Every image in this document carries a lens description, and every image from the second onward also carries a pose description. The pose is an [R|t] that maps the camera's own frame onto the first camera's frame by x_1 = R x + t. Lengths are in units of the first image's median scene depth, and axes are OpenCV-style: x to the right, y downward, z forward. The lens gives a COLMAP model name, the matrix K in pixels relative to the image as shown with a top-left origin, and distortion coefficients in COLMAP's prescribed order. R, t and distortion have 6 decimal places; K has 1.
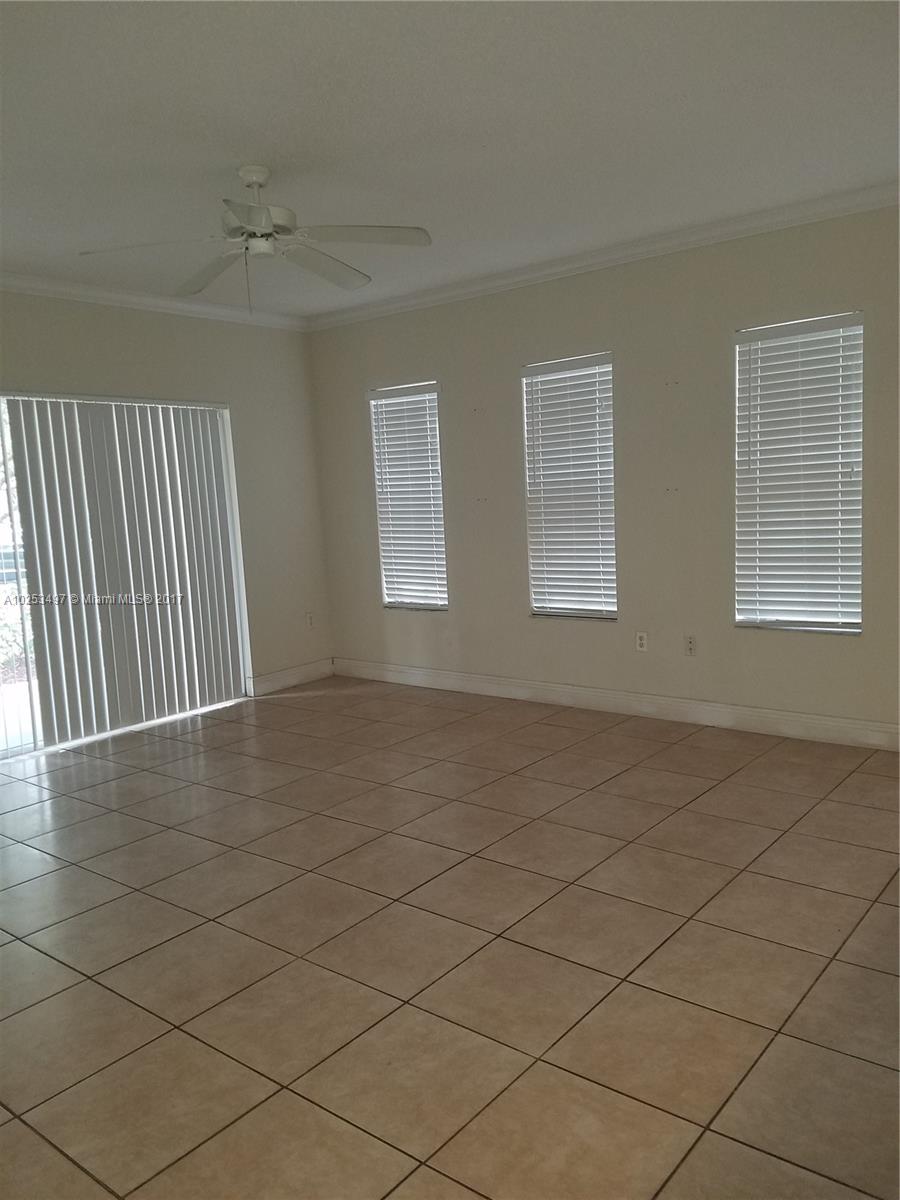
lens RADIAL K [[915.7, 0, 450.0], [0, 915.7, 600.0], [0, 0, 1]] dist [0.121251, -0.000048]
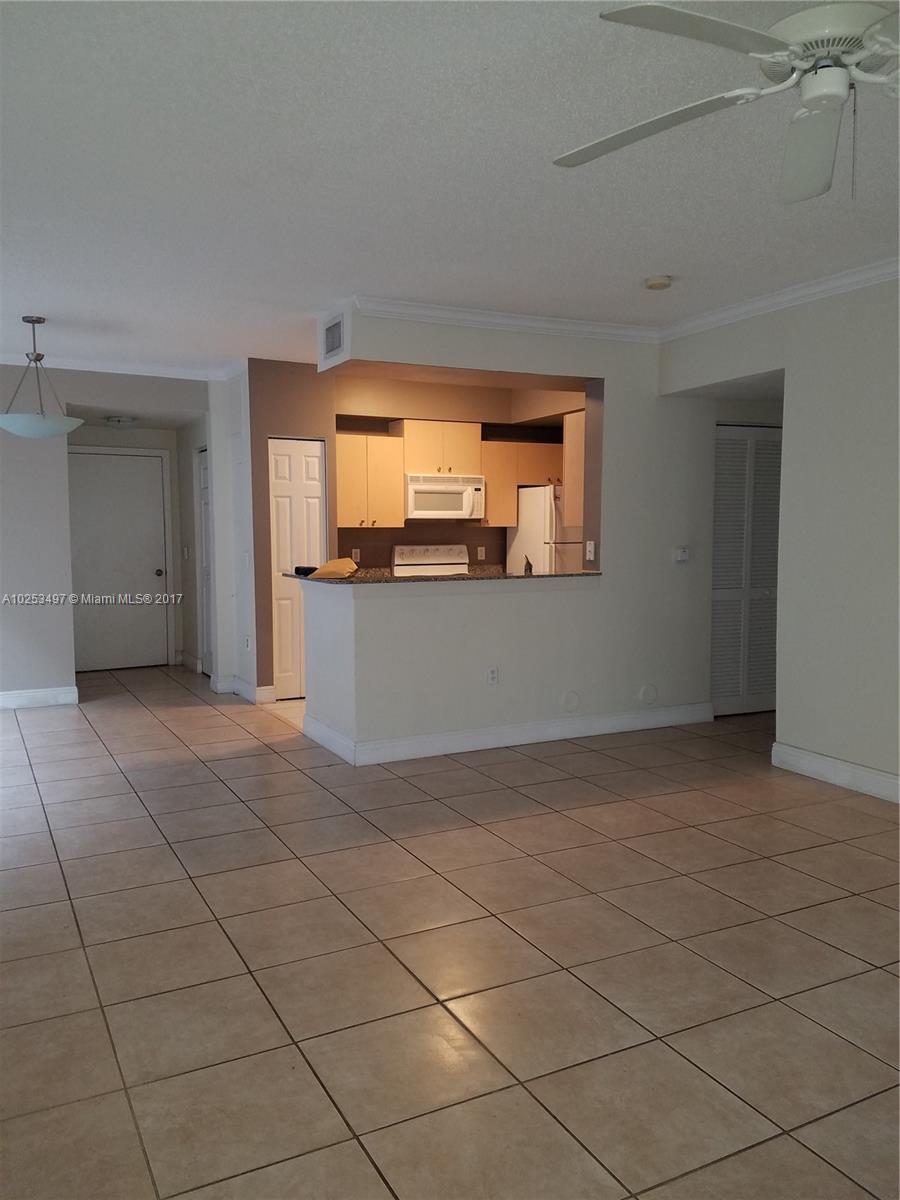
lens RADIAL K [[935.2, 0, 450.0], [0, 935.2, 600.0], [0, 0, 1]] dist [0.166855, -0.004616]
pose [[-0.915574, 0.017600, 0.401764, -0.175250], [0.094111, 0.980677, 0.171507, -0.151153], [-0.390983, 0.194838, -0.899539, 1.319723]]
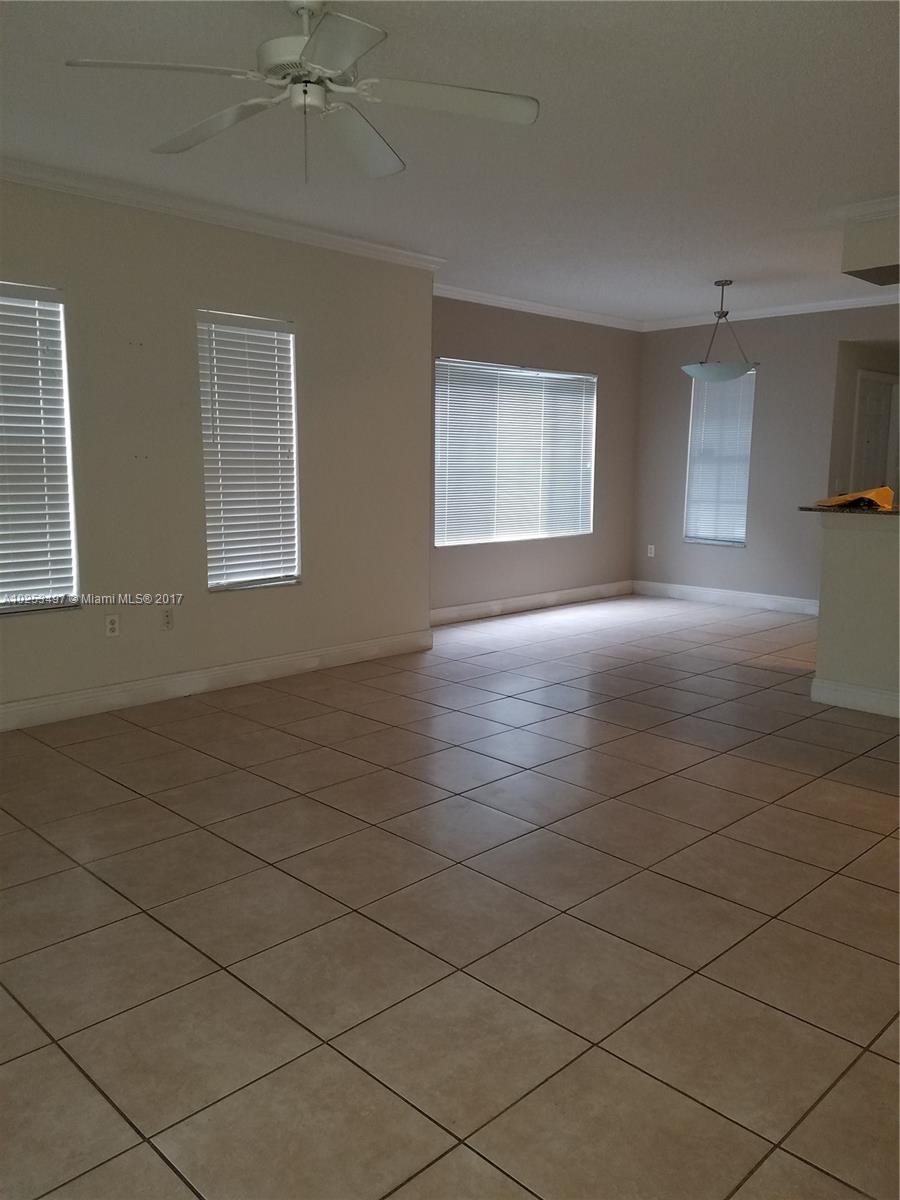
lens RADIAL K [[935.2, 0, 443.4], [0, 935.2, 582.0], [0, 0, 1]] dist [0.214225, -0.001495]
pose [[0.109441, -0.087009, 0.990178, -0.778606], [0.107467, 0.991358, 0.075234, -0.037783], [-0.988167, 0.098177, 0.117846, 0.652308]]
